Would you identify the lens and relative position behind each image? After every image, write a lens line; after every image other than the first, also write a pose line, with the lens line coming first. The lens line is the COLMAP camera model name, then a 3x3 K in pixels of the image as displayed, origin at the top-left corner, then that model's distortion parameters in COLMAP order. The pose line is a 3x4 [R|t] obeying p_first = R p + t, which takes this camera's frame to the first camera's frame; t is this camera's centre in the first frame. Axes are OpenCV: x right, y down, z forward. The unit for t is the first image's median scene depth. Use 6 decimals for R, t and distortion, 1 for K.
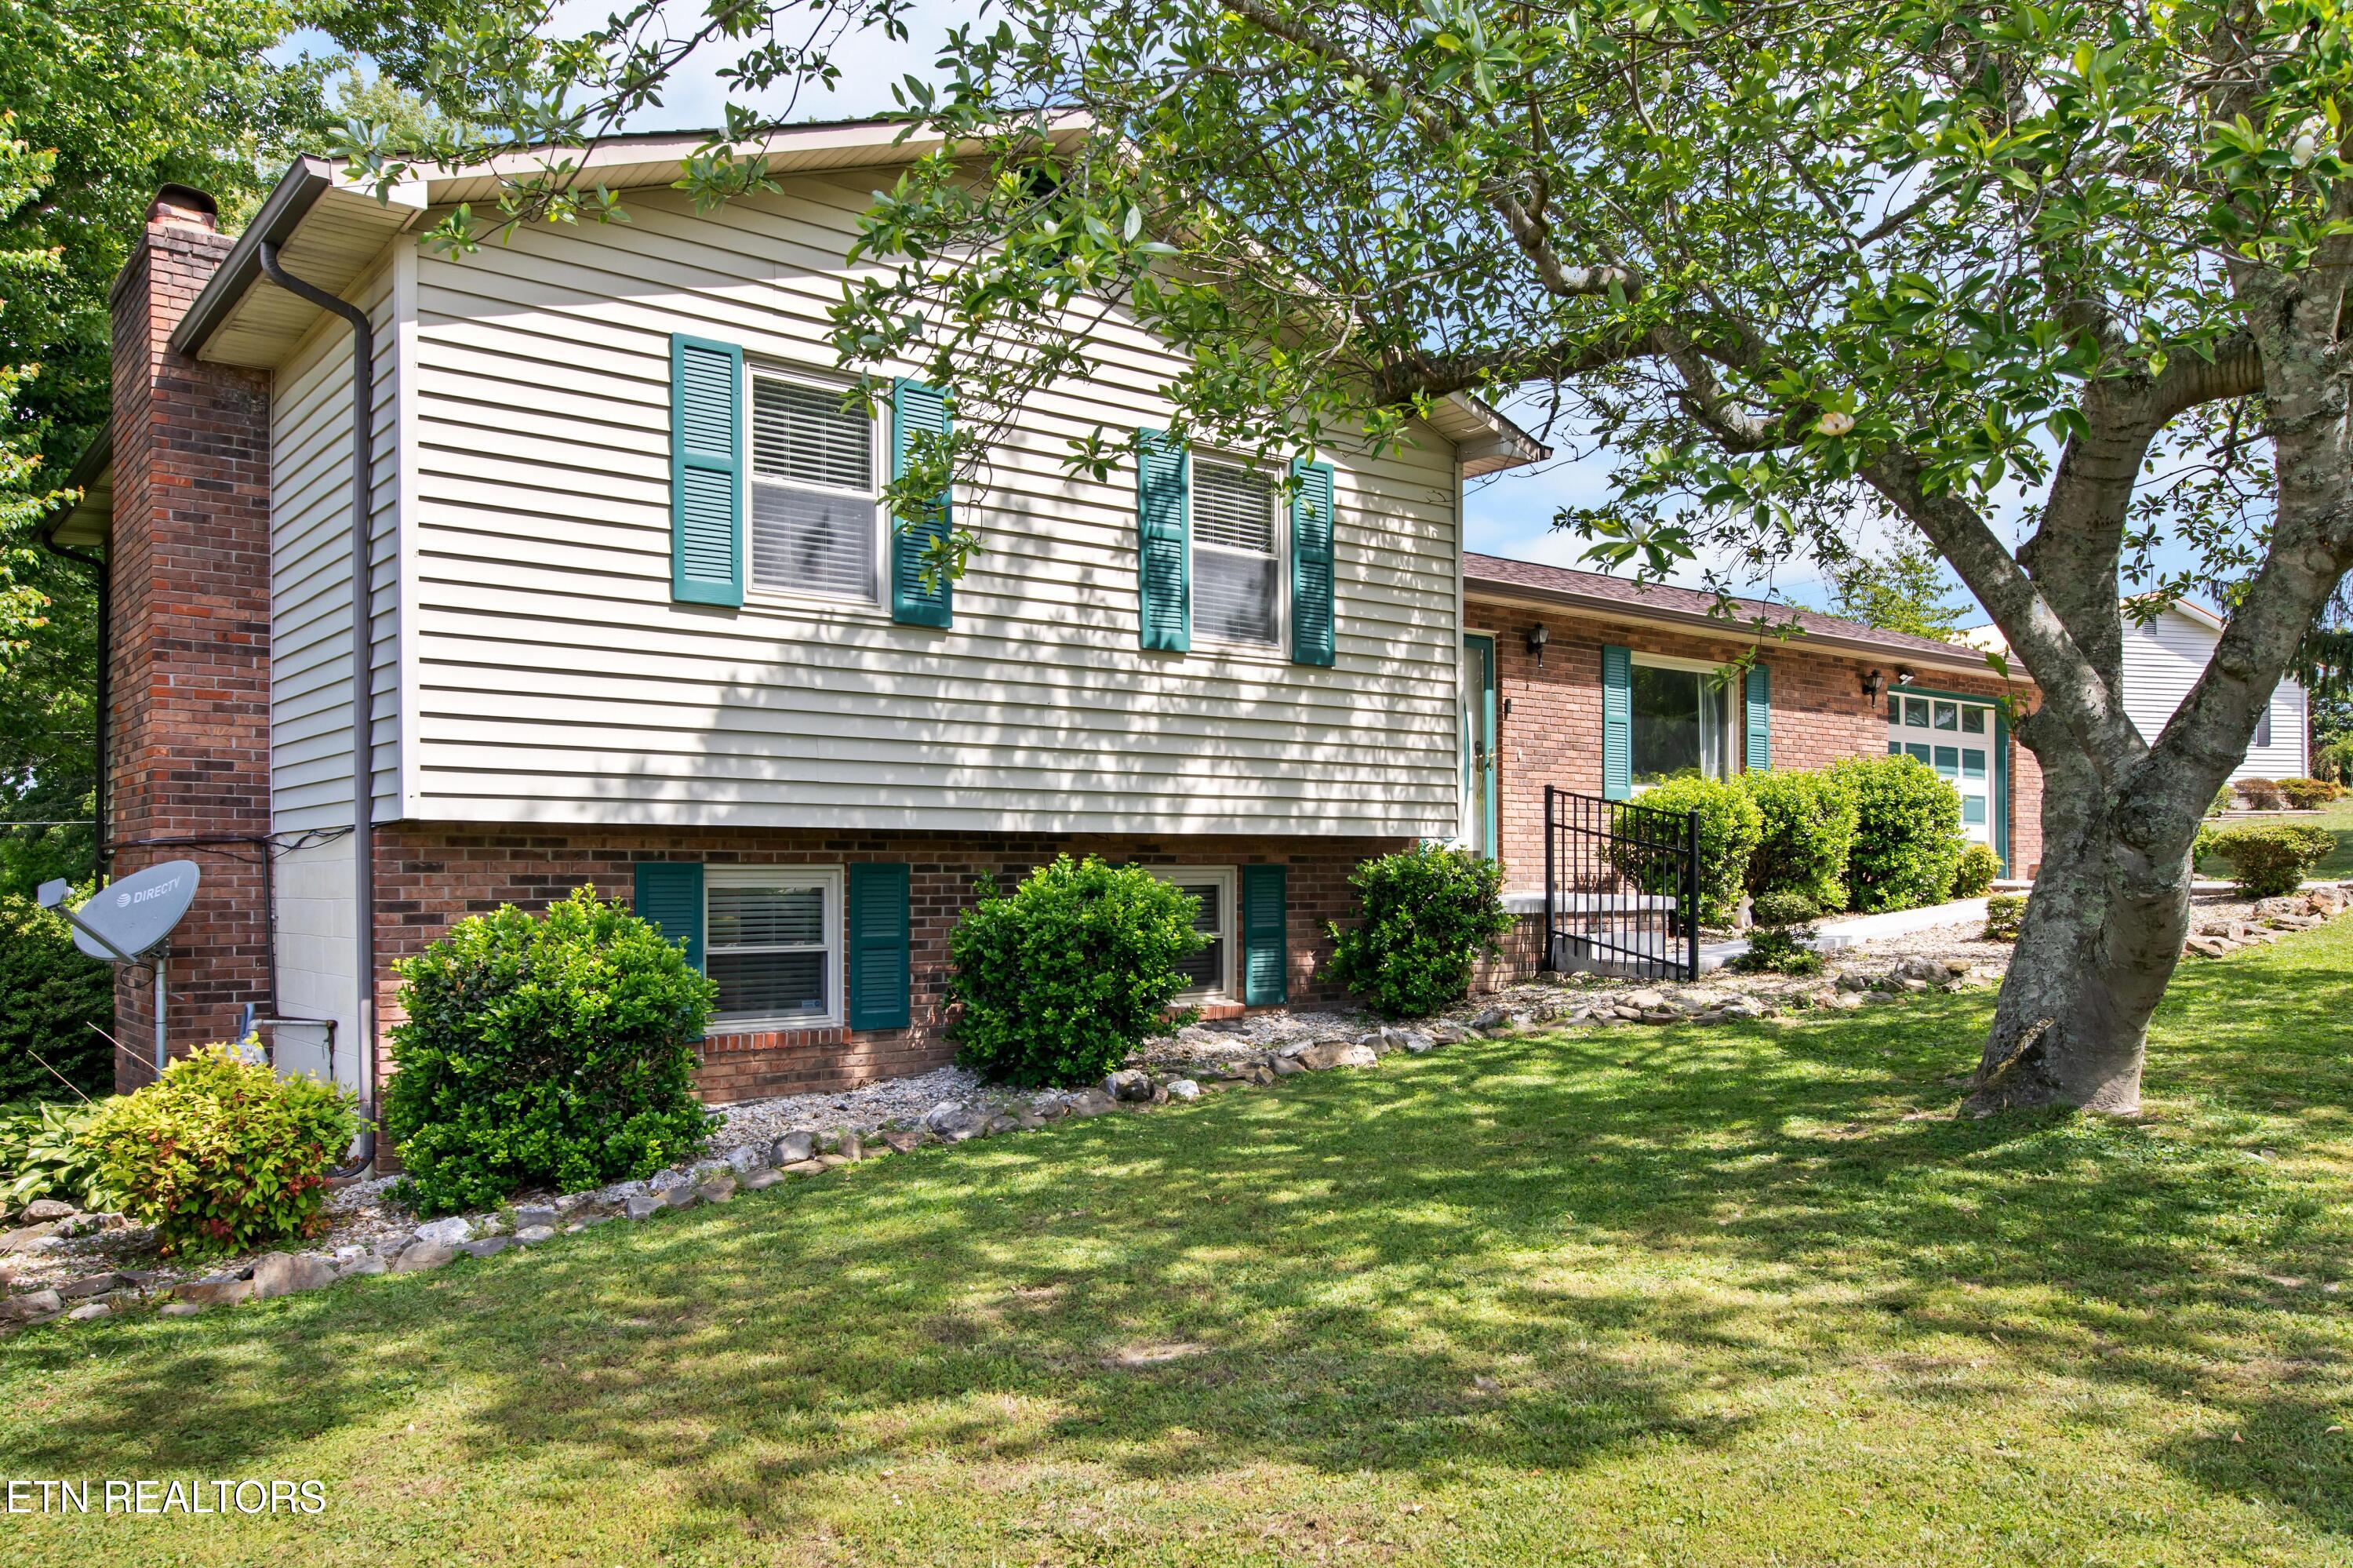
lens RADIAL K [[1750.8, 0, 1176.1], [0, 1750.8, 804.6], [0, 0, 1]] dist [0.037252, 0.006955]
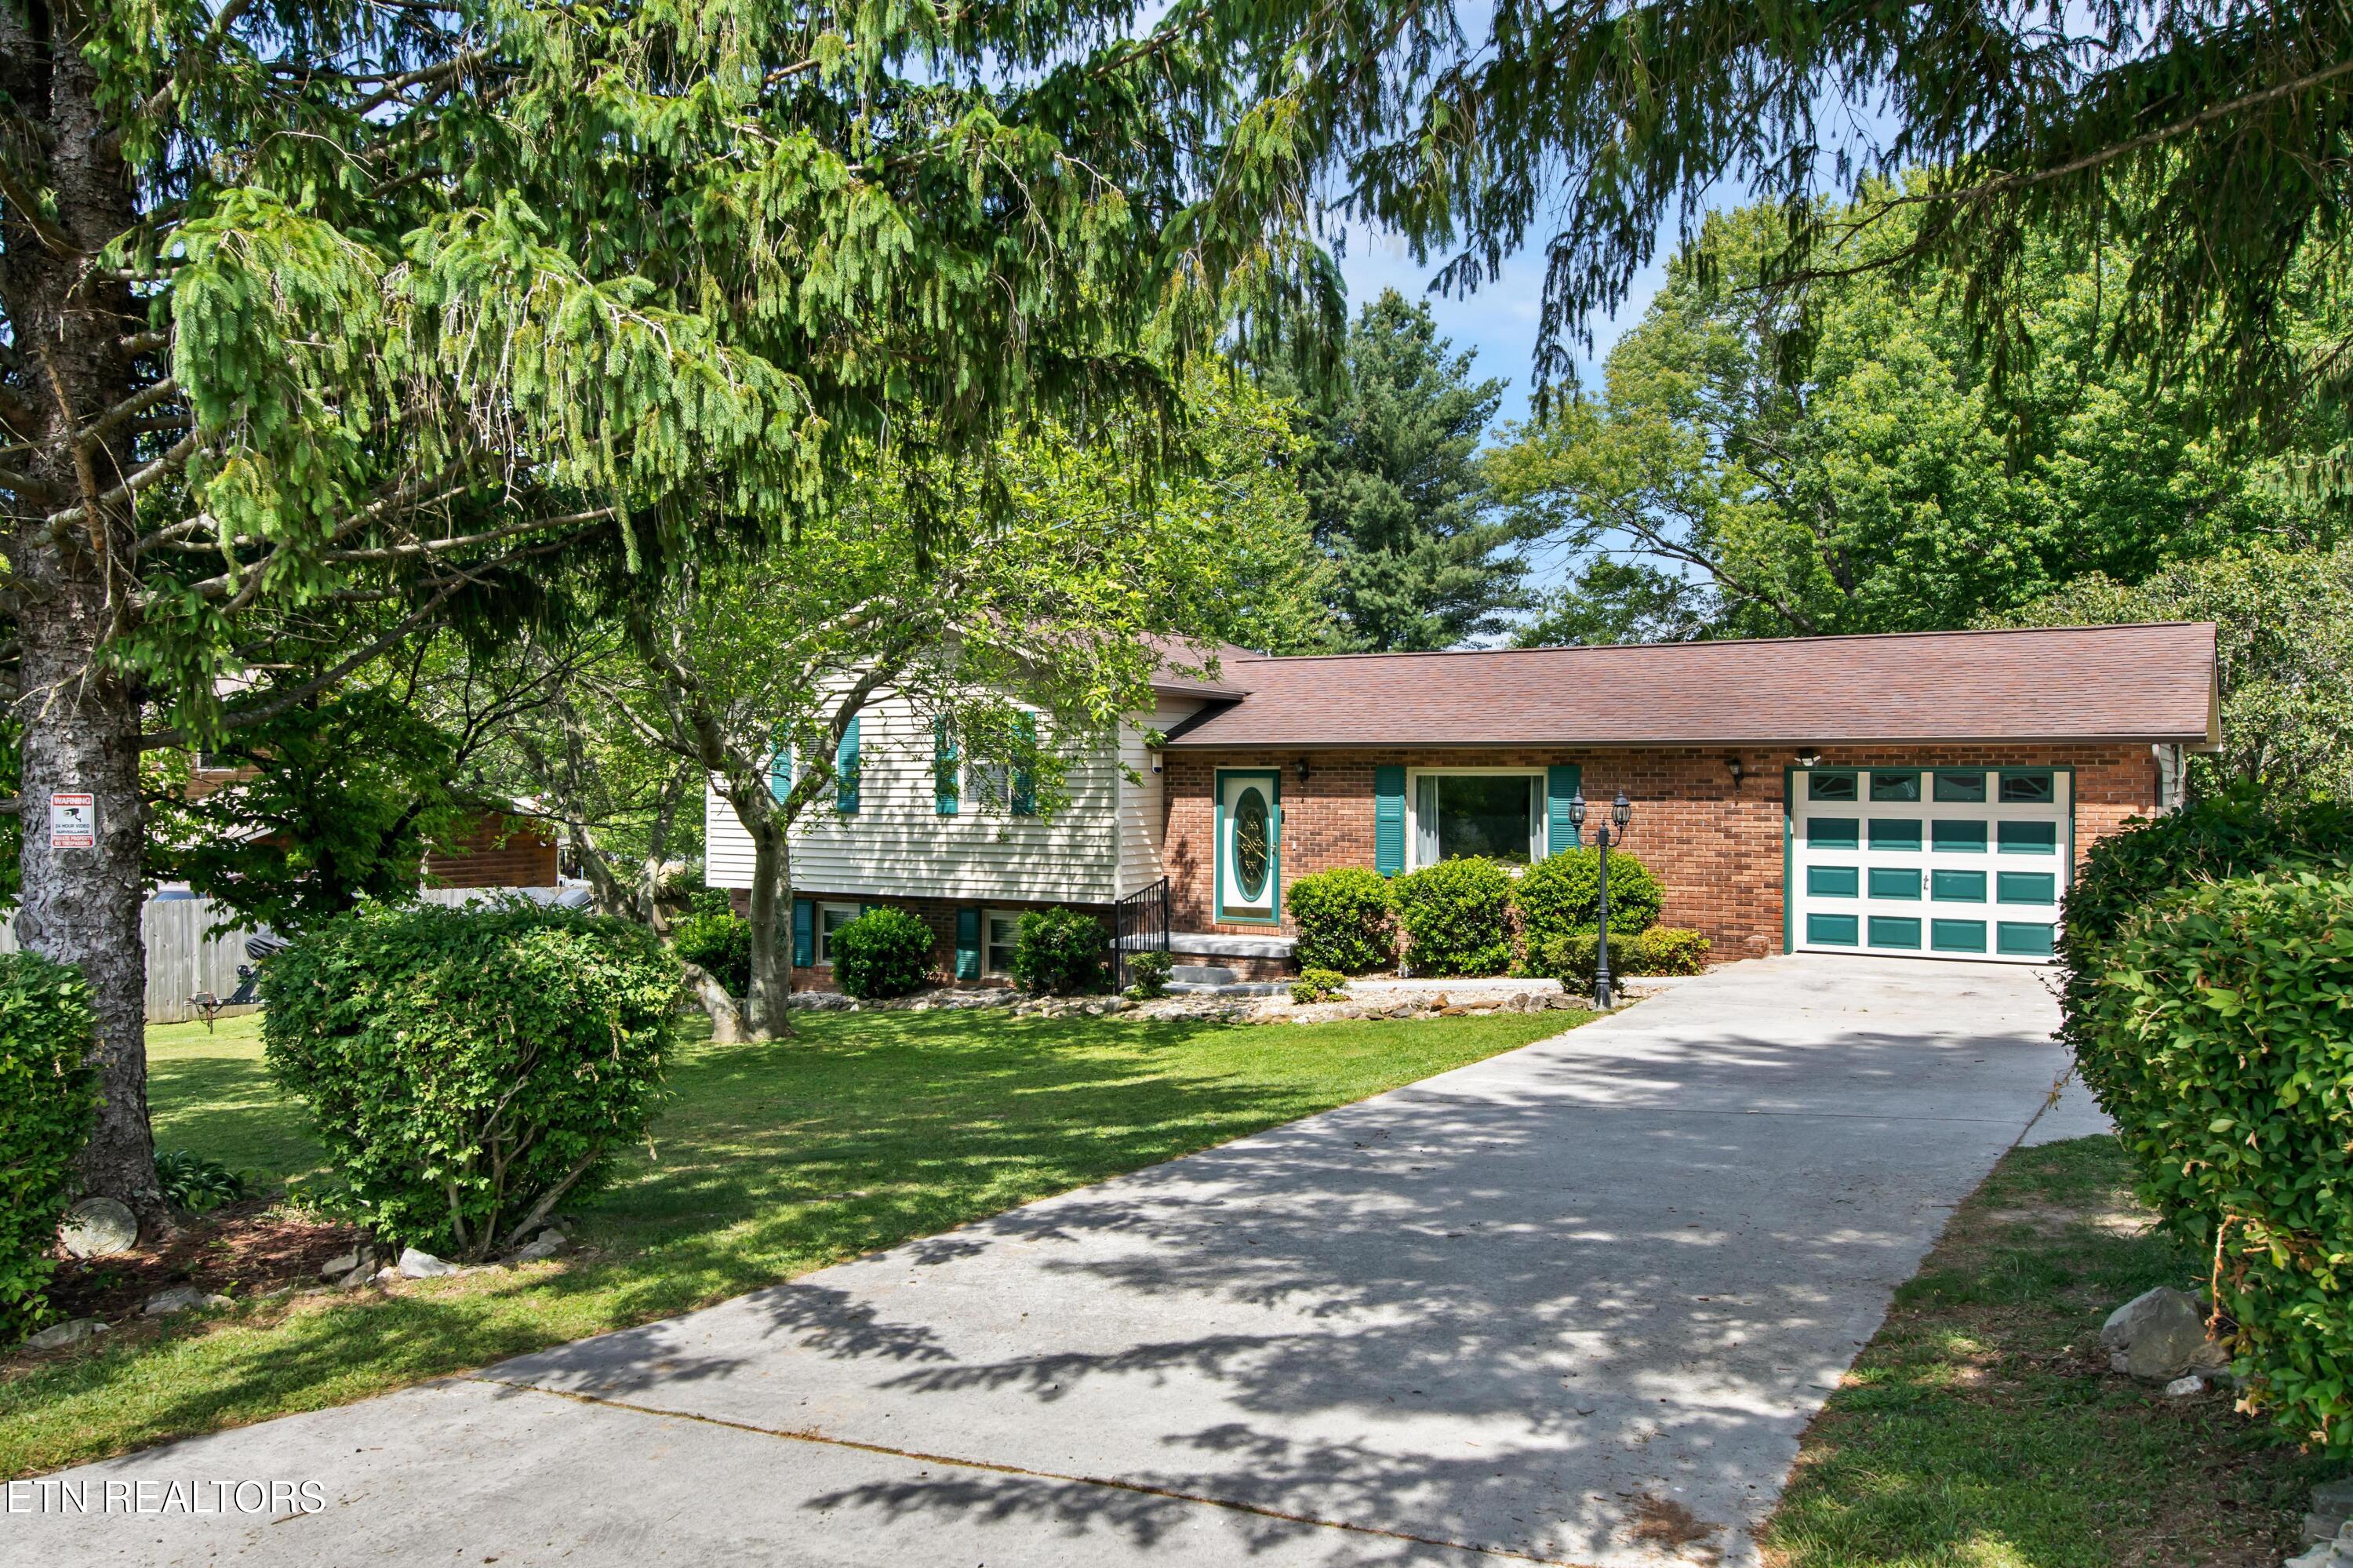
lens RADIAL K [[1750.8, 0, 1182.3], [0, 1750.8, 783.3], [0, 0, 1]] dist [0.037252, 0.006955]
pose [[0.353131, 0.008481, -0.935535, 2.085715], [0.038418, 0.998984, 0.023558, -0.162079], [0.934785, -0.044260, 0.352447, 0.489083]]
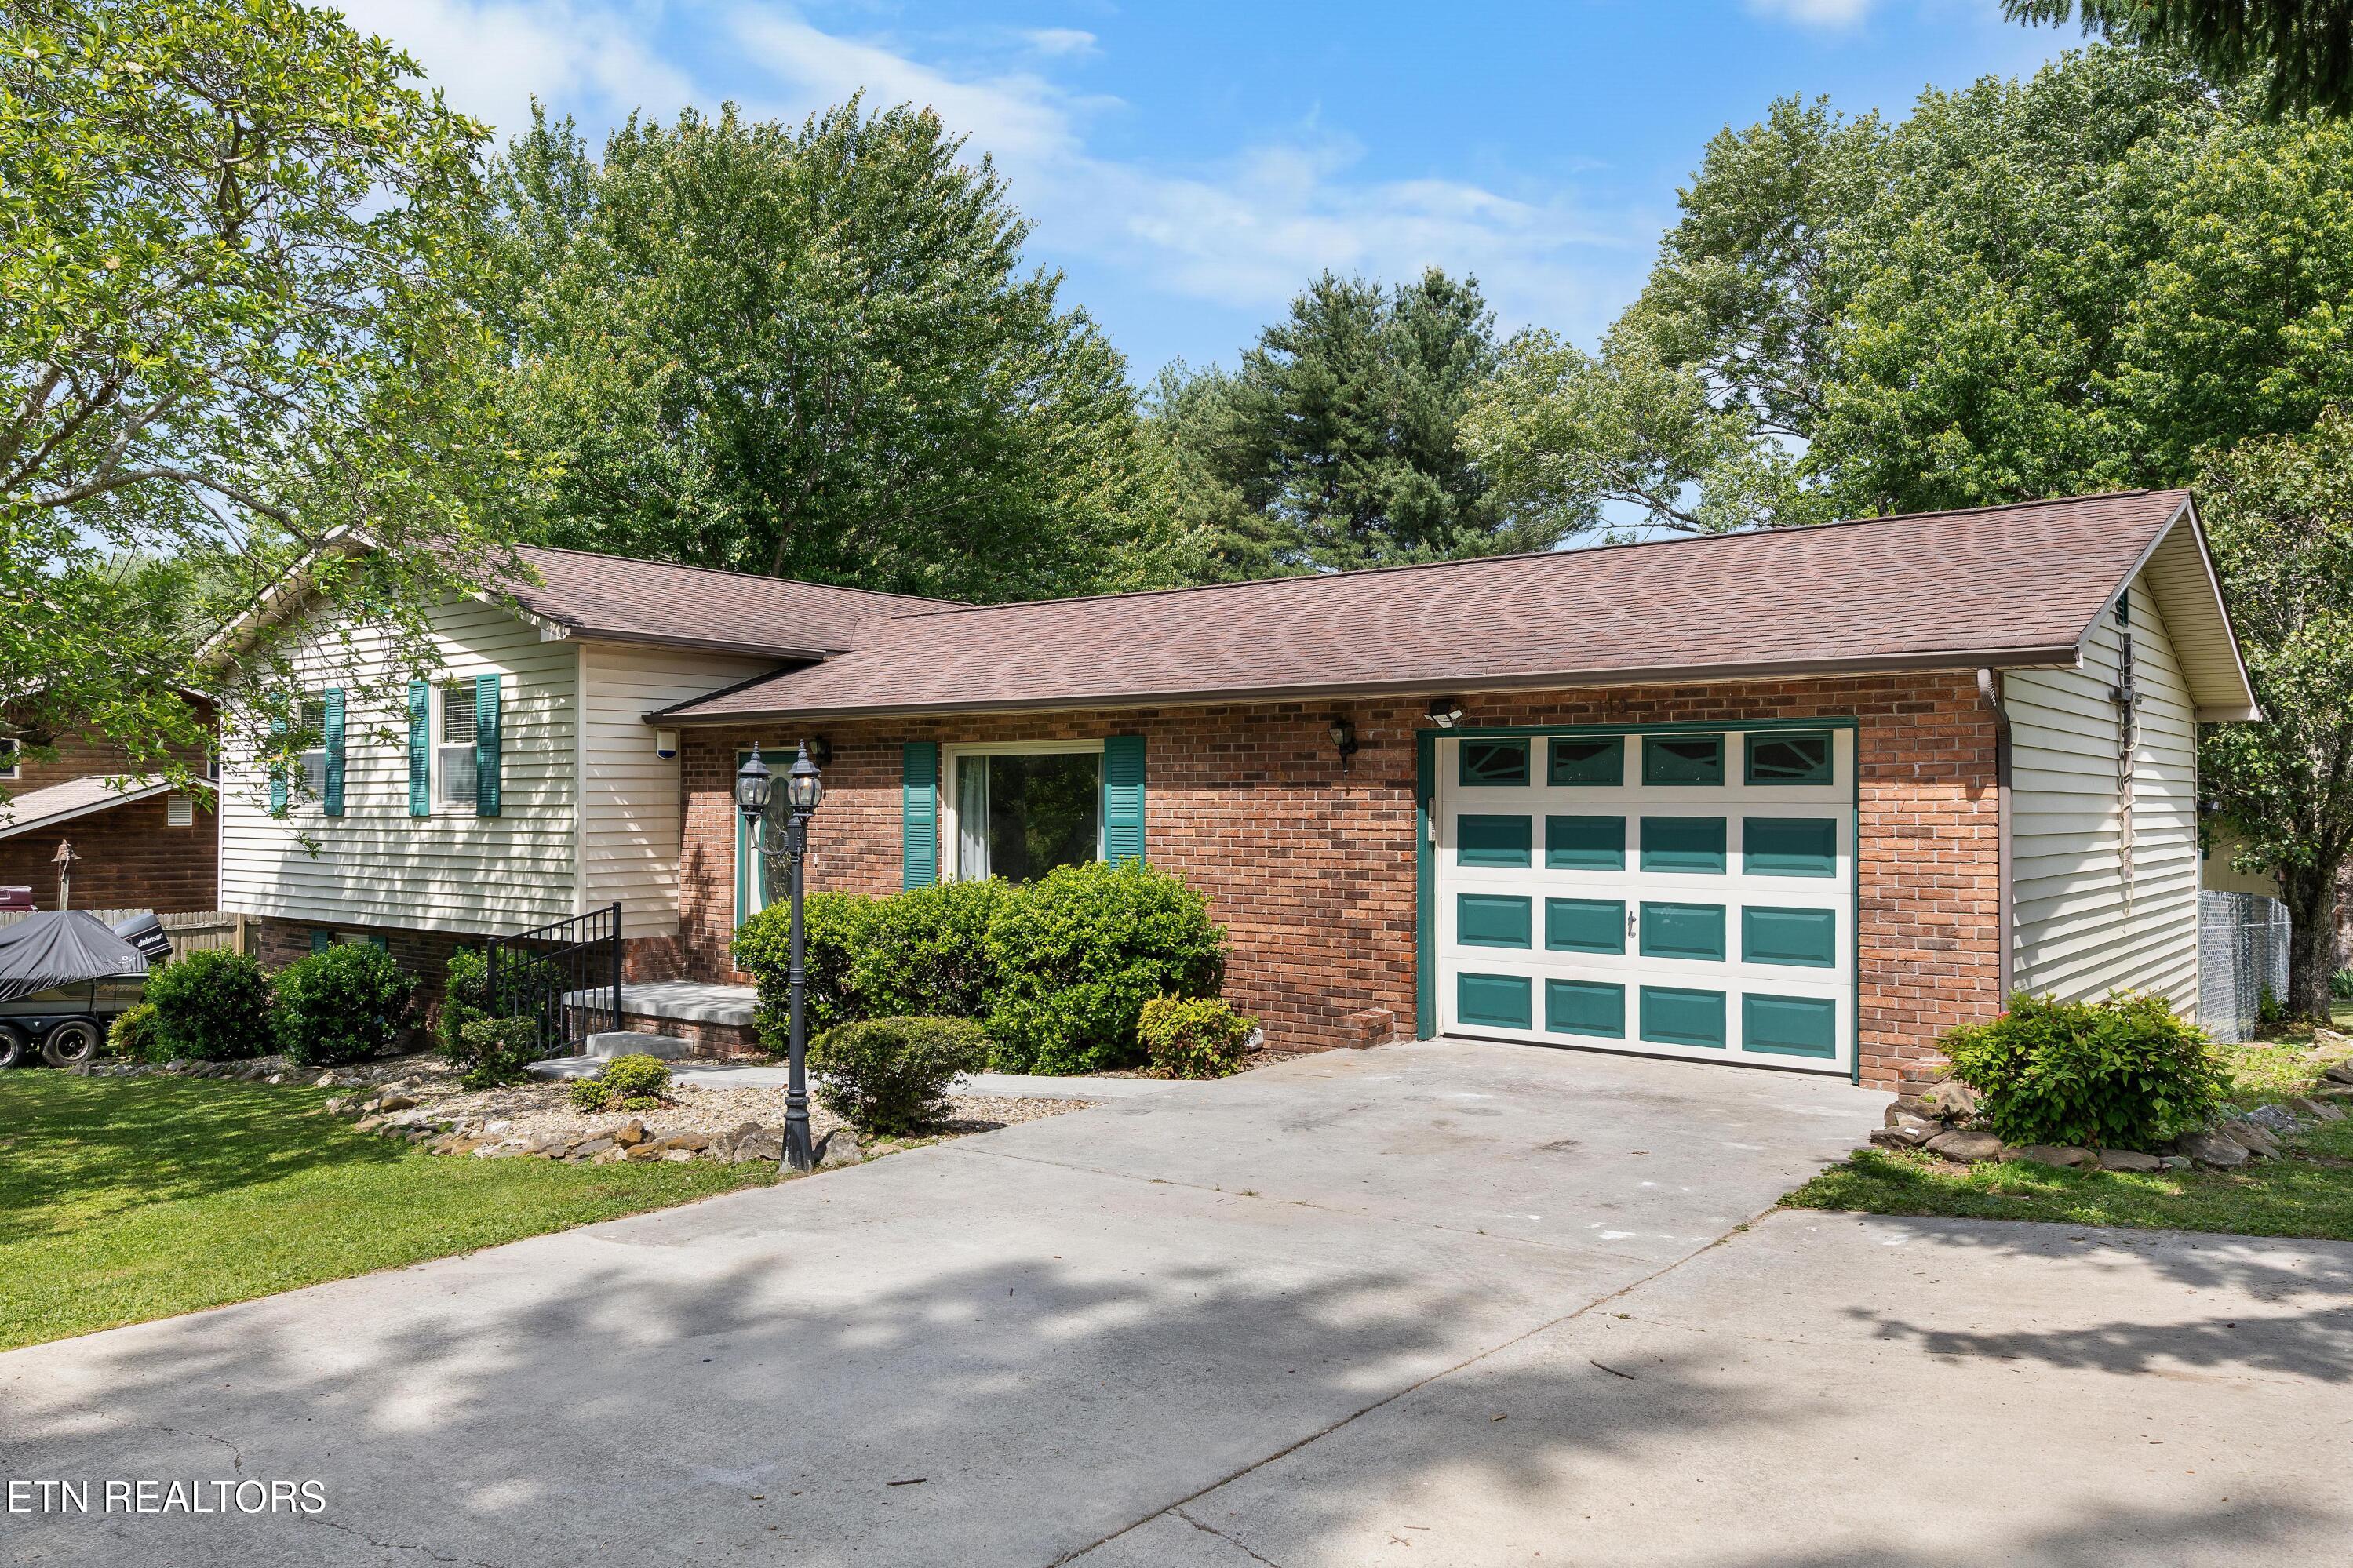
lens RADIAL K [[1645.2, 0, 1169.7], [0, 1645.2, 771.6], [0, 0, 1]] dist [0.027950, -0.001936]
pose [[0.226810, -0.013285, -0.973848, 1.596054], [0.040910, 0.999154, -0.004102, -0.091496], [0.973079, -0.038909, 0.227162, 1.292201]]
